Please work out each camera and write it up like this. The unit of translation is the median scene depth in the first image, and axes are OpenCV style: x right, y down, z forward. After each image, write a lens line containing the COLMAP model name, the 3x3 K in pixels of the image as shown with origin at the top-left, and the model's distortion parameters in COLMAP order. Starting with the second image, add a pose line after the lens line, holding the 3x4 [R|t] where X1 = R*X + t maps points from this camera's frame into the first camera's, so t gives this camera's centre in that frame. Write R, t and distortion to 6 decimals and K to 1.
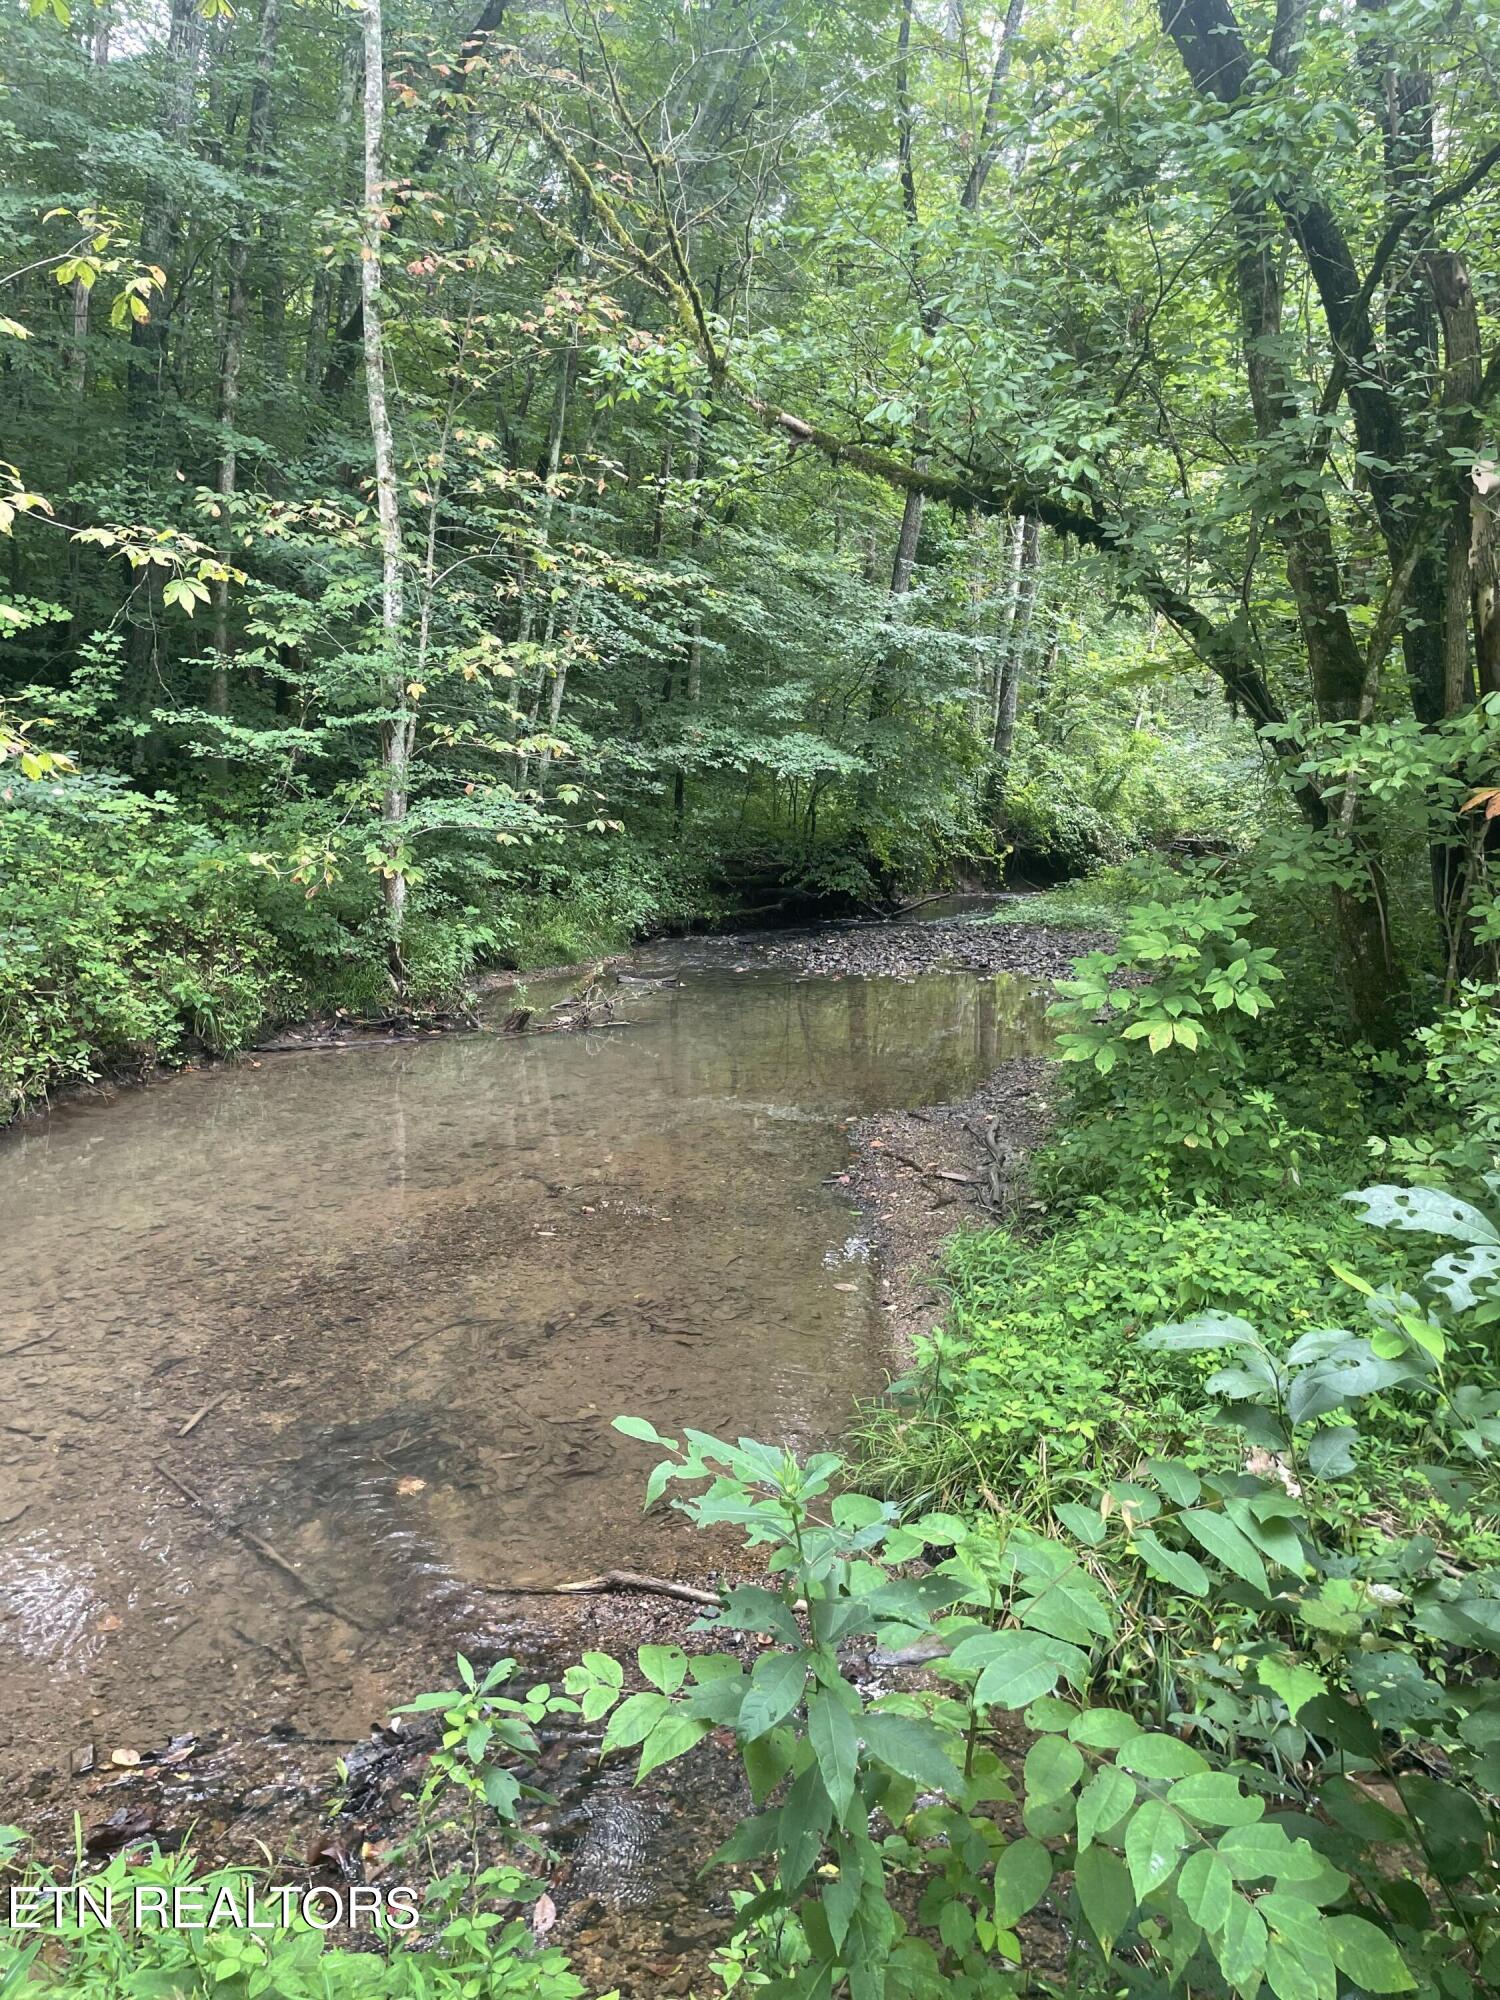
lens RADIAL K [[1505.6, 0, 750.9], [0, 1505.6, 986.8], [0, 0, 1]] dist [0.094543, -0.122699]
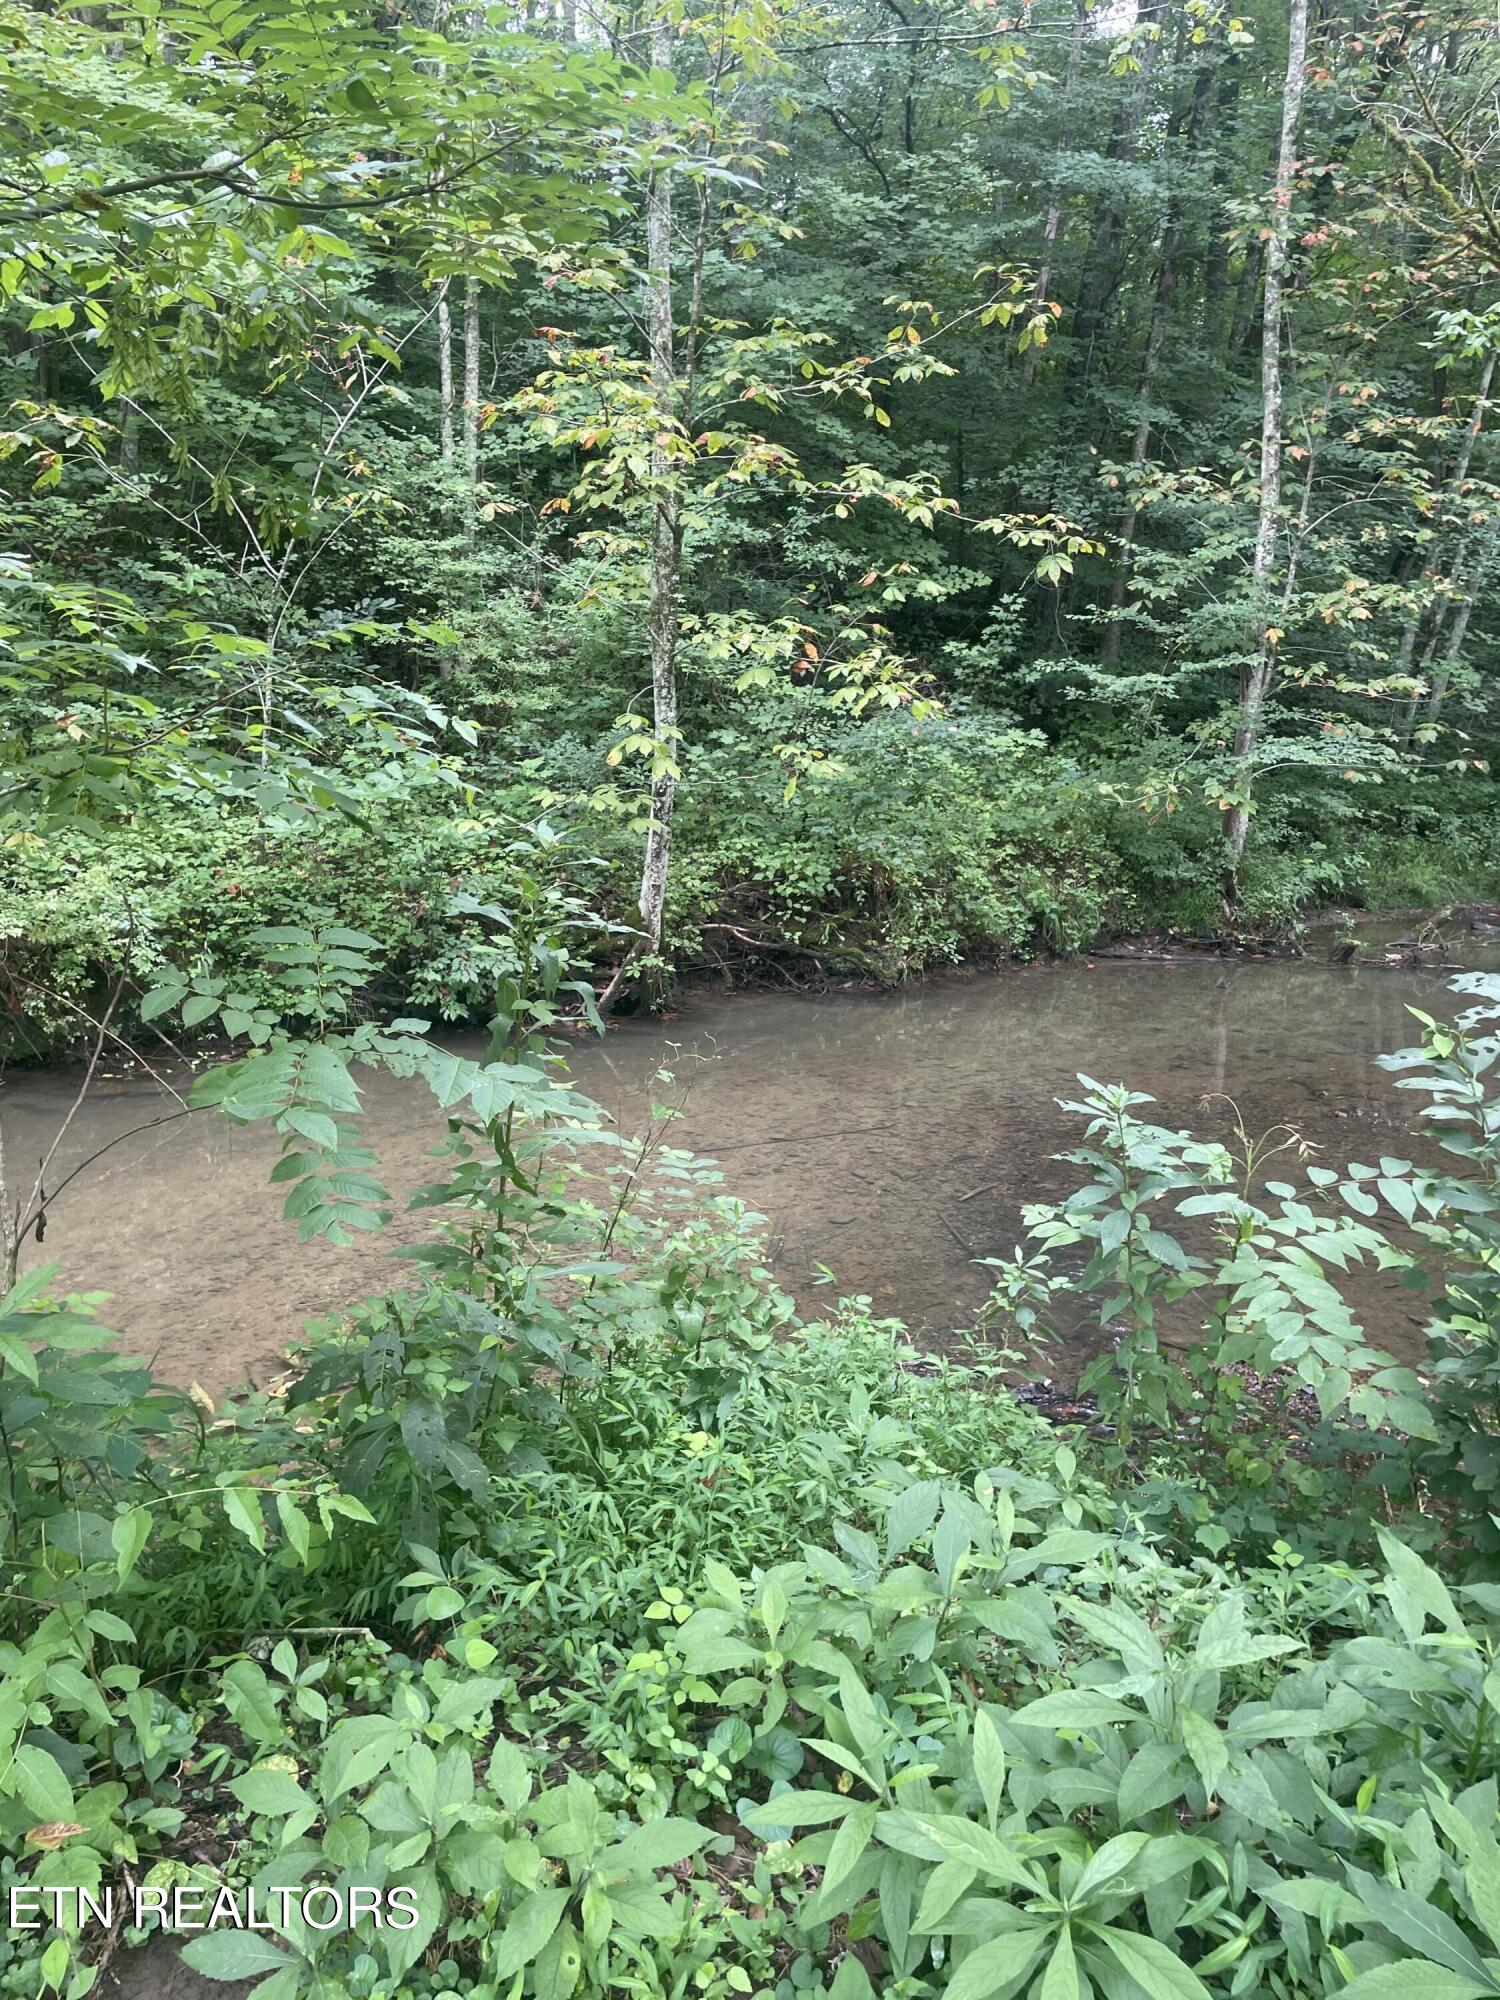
lens RADIAL K [[1505.6, 0, 750.9], [0, 1505.6, 986.8], [0, 0, 1]] dist [0.094543, -0.122699]
pose [[0.833415, 0.105040, -0.542573, 0.083240], [-0.083812, 0.994438, 0.063780, 0.013973], [0.546255, -0.007681, 0.837584, -0.106553]]
